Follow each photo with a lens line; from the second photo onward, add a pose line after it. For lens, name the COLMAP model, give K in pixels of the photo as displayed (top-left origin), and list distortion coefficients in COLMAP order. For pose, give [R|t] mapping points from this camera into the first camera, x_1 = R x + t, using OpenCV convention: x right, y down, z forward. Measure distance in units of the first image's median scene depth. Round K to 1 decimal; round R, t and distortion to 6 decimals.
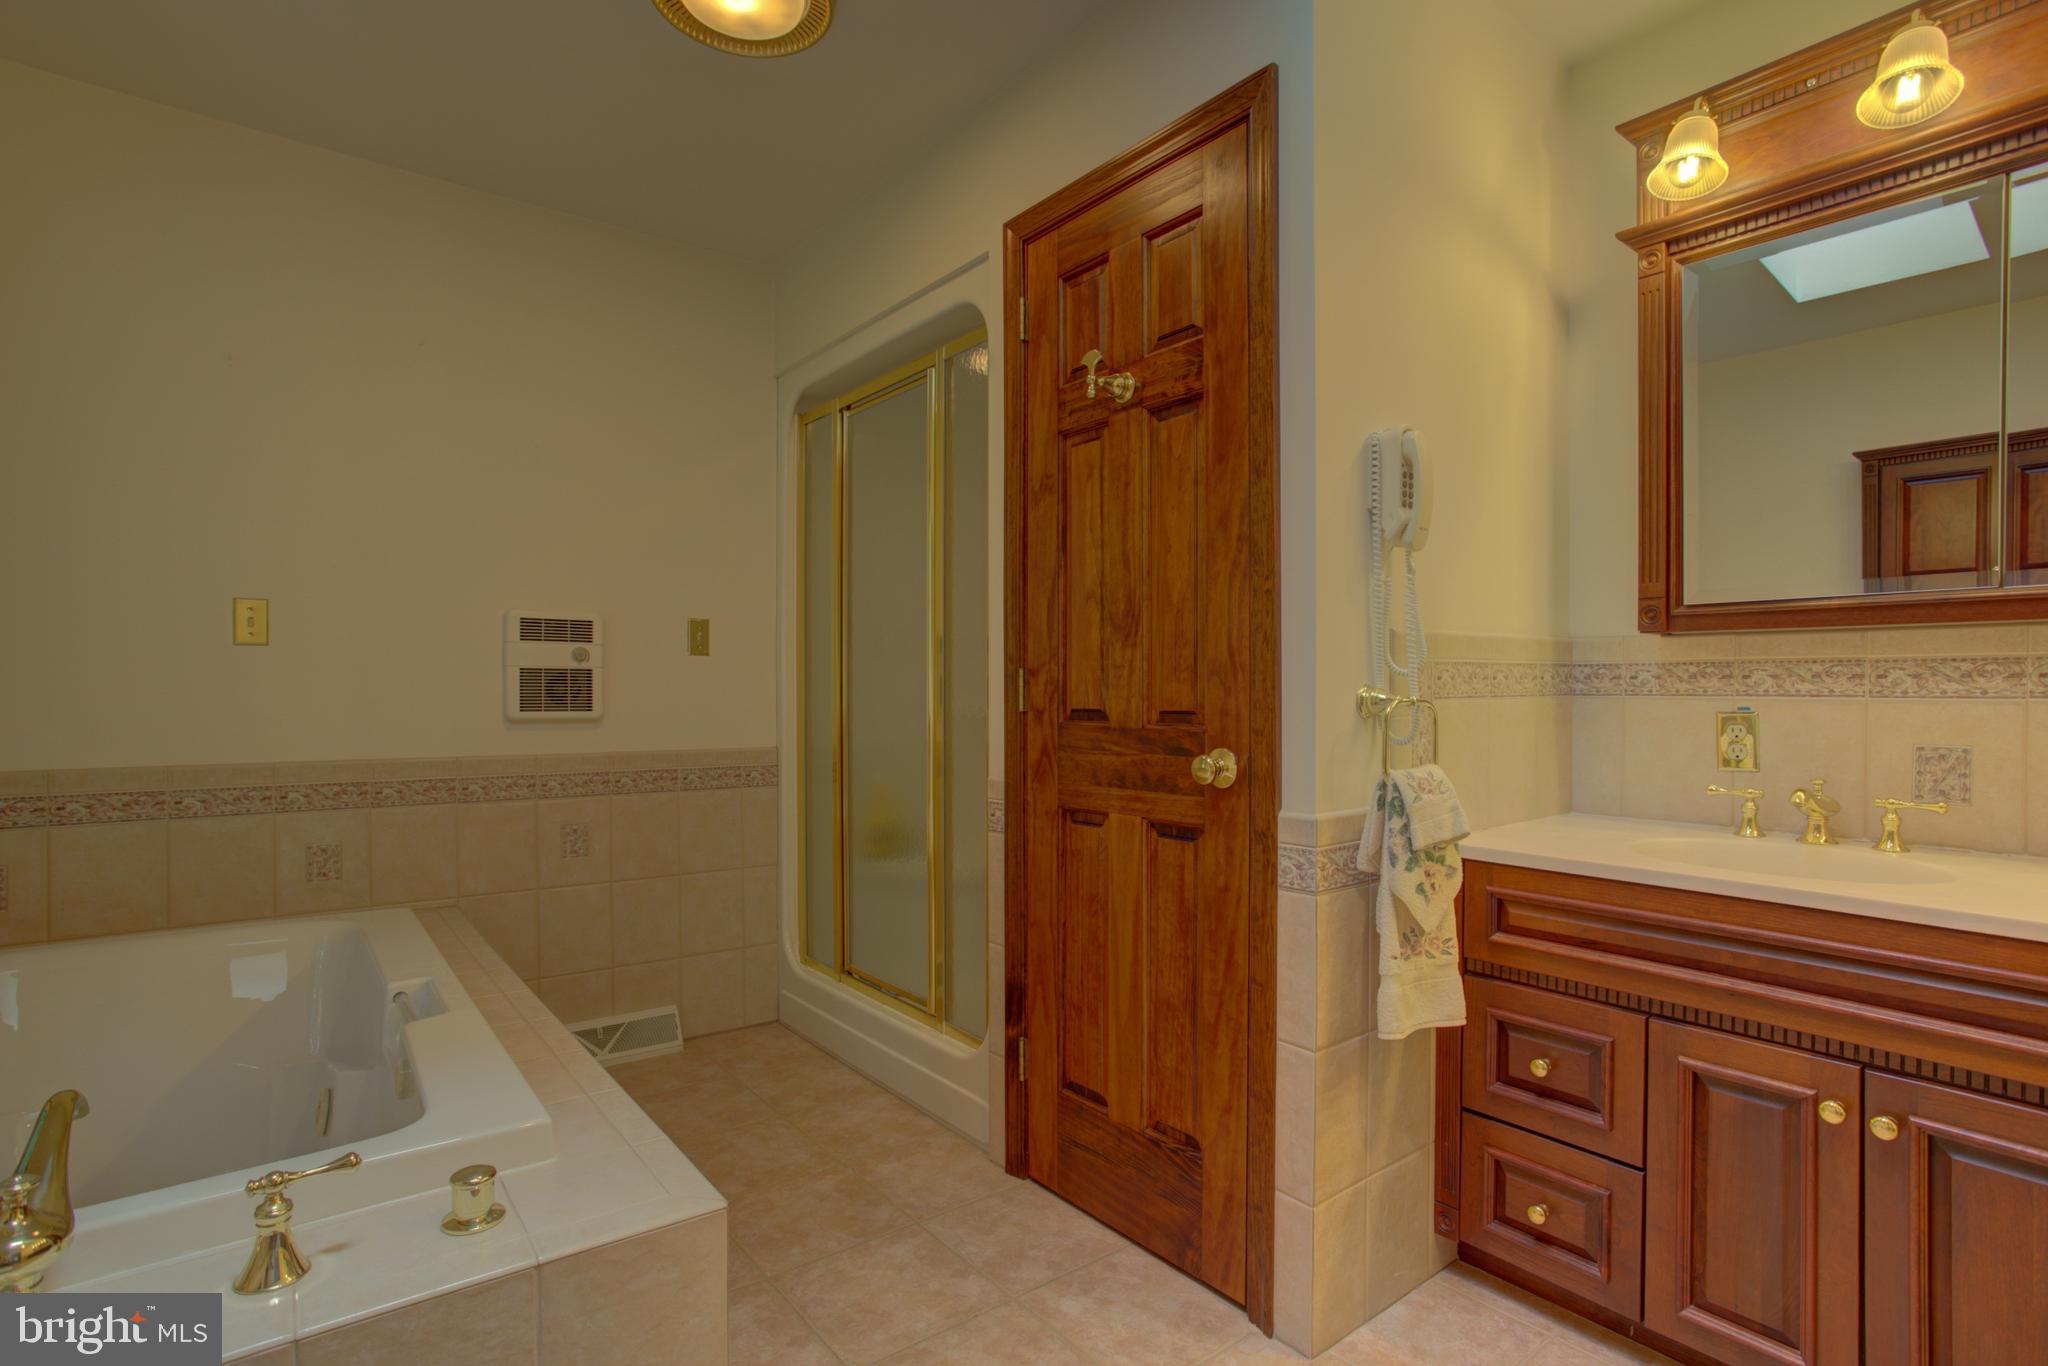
lens RADIAL K [[1003.4, 0, 1034.3], [0, 1003.4, 677.2], [0, 0, 1]] dist [-0.034734, 0.016231]
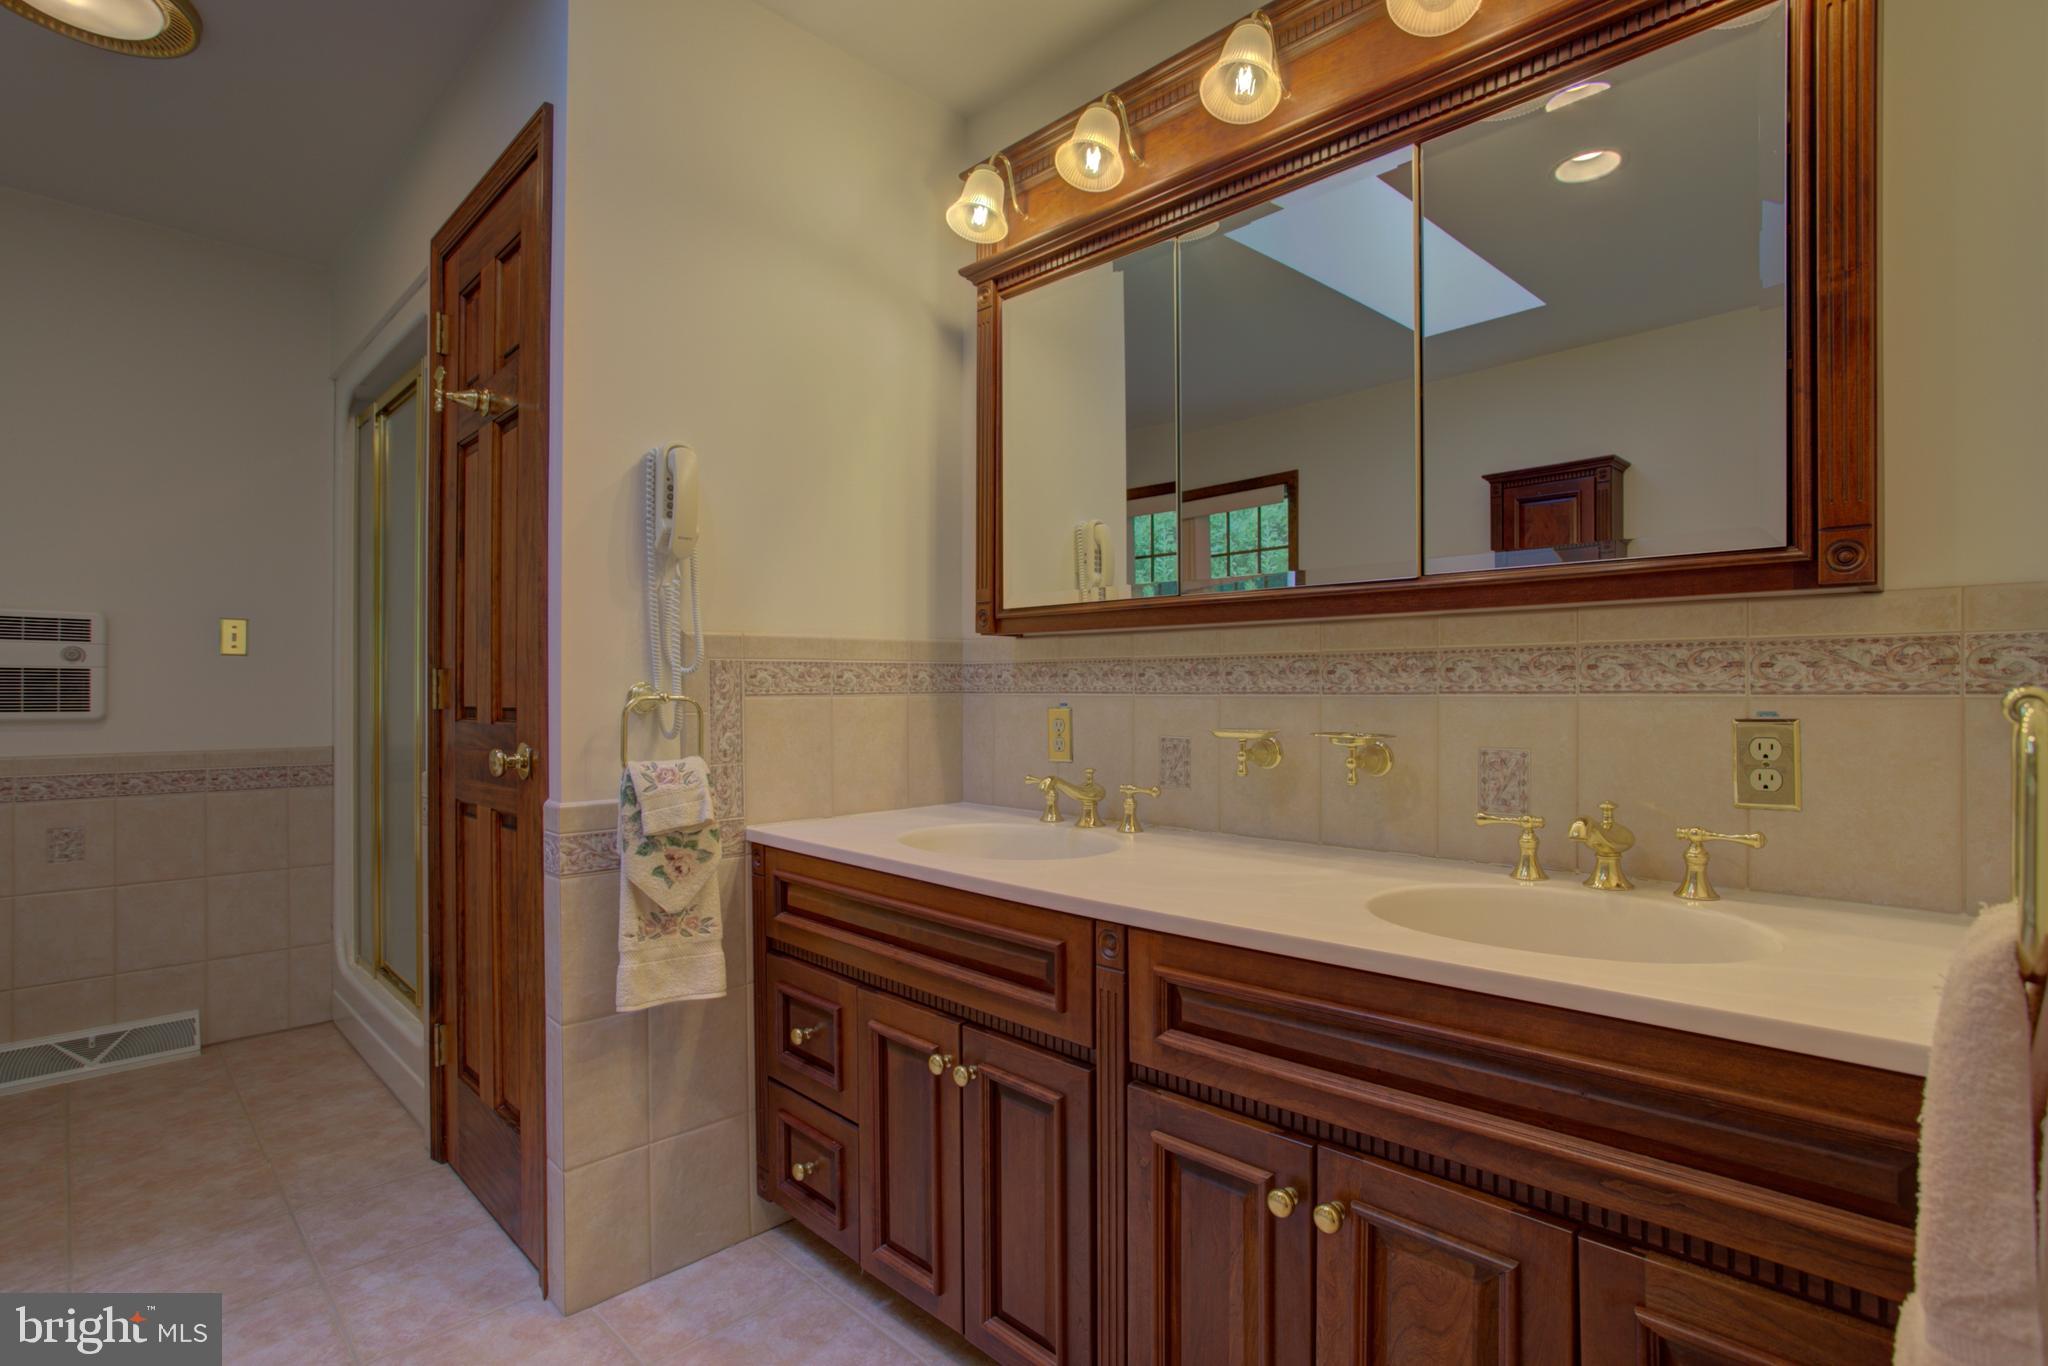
lens RADIAL K [[1003.4, 0, 1121.6], [0, 1003.4, 666.6], [0, 0, 1]] dist [-0.034734, 0.016231]
pose [[0.993261, -0.000408, 0.115903, 0.664737], [0.001463, 0.999958, -0.009017, 0.000318], [-0.115894, 0.009126, 0.993220, -0.115239]]
